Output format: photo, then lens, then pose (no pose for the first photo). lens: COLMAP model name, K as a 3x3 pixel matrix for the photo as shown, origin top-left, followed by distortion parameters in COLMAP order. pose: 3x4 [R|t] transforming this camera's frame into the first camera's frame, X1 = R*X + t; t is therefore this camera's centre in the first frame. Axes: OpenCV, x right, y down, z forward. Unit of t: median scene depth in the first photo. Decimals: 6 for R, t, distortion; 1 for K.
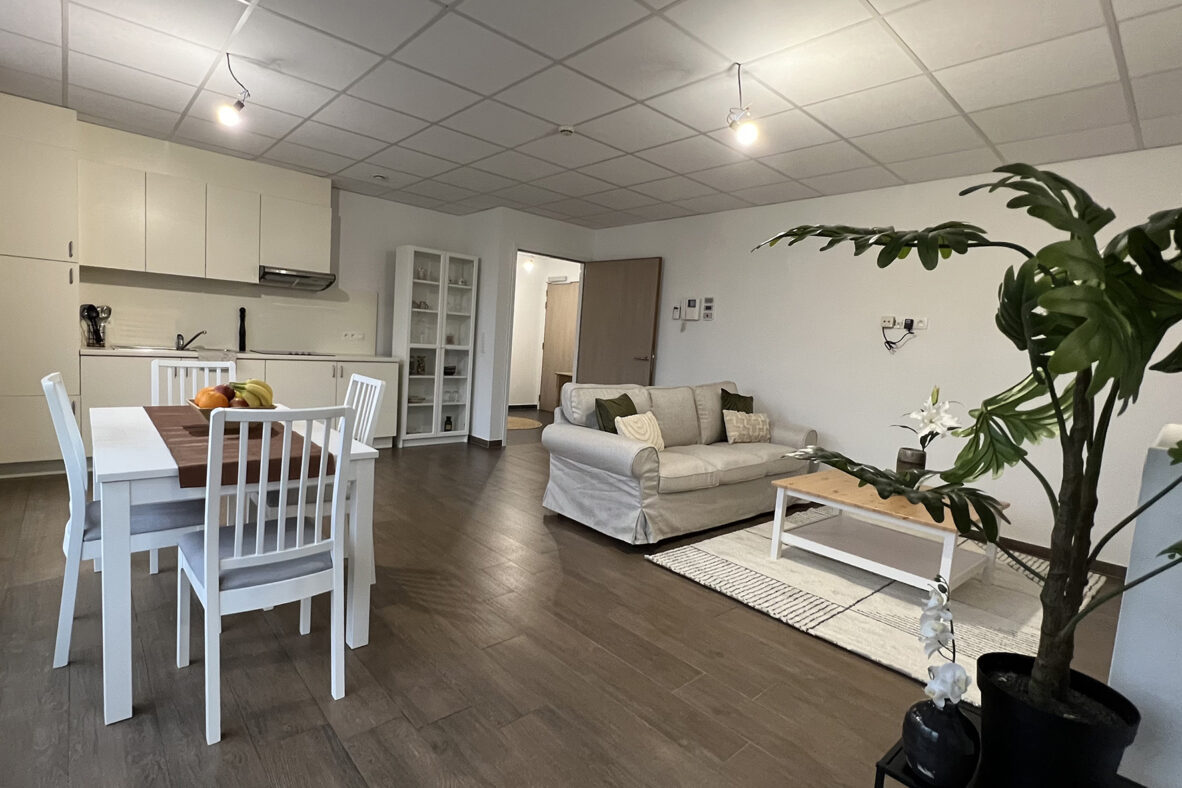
lens RADIAL K [[565.9, 0, 559.1], [0, 565.9, 389.6], [0, 0, 1]] dist [0.005052, 0.004991]
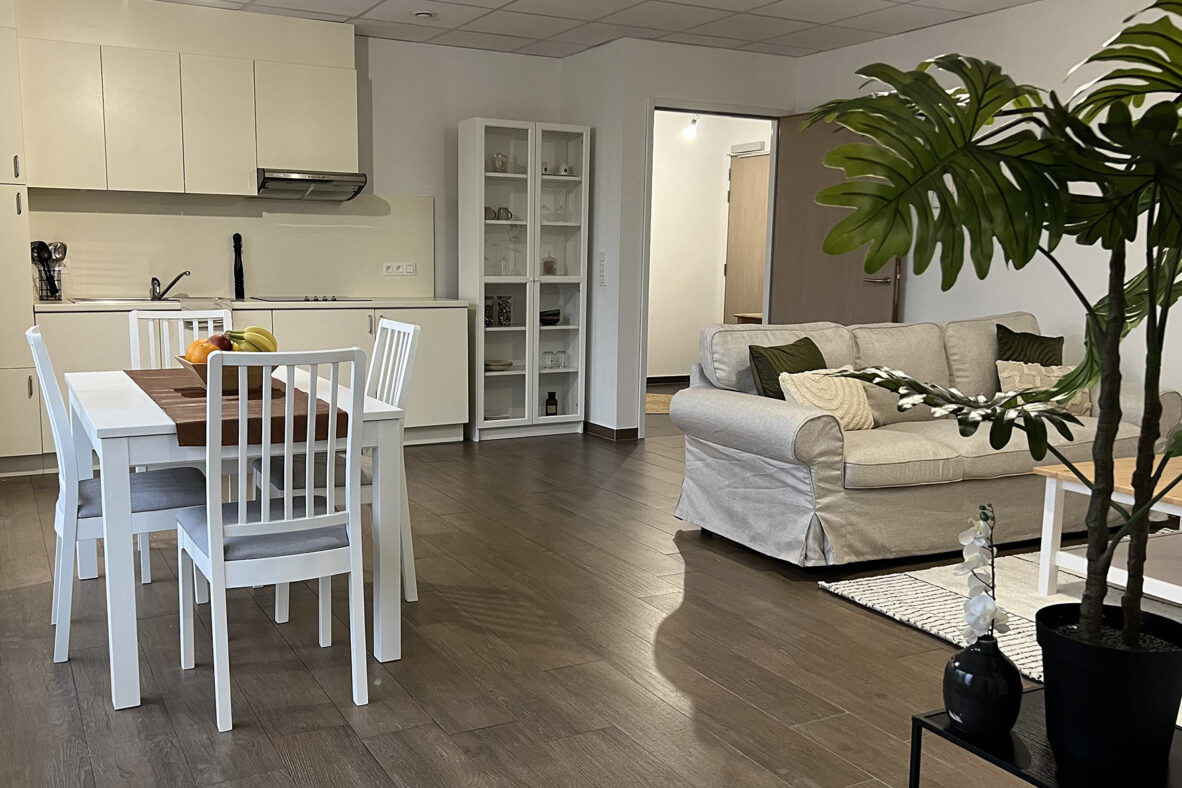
lens RADIAL K [[1106.3, 0, 581.5], [0, 1106.3, 398.1], [0, 0, 1]] dist [0.079611, 0.000000]
pose [[0.975797, -0.027943, -0.216888, 0.164512], [0.034770, 0.999011, 0.027722, 0.037150], [0.215898, -0.034592, 0.975803, -0.284820]]
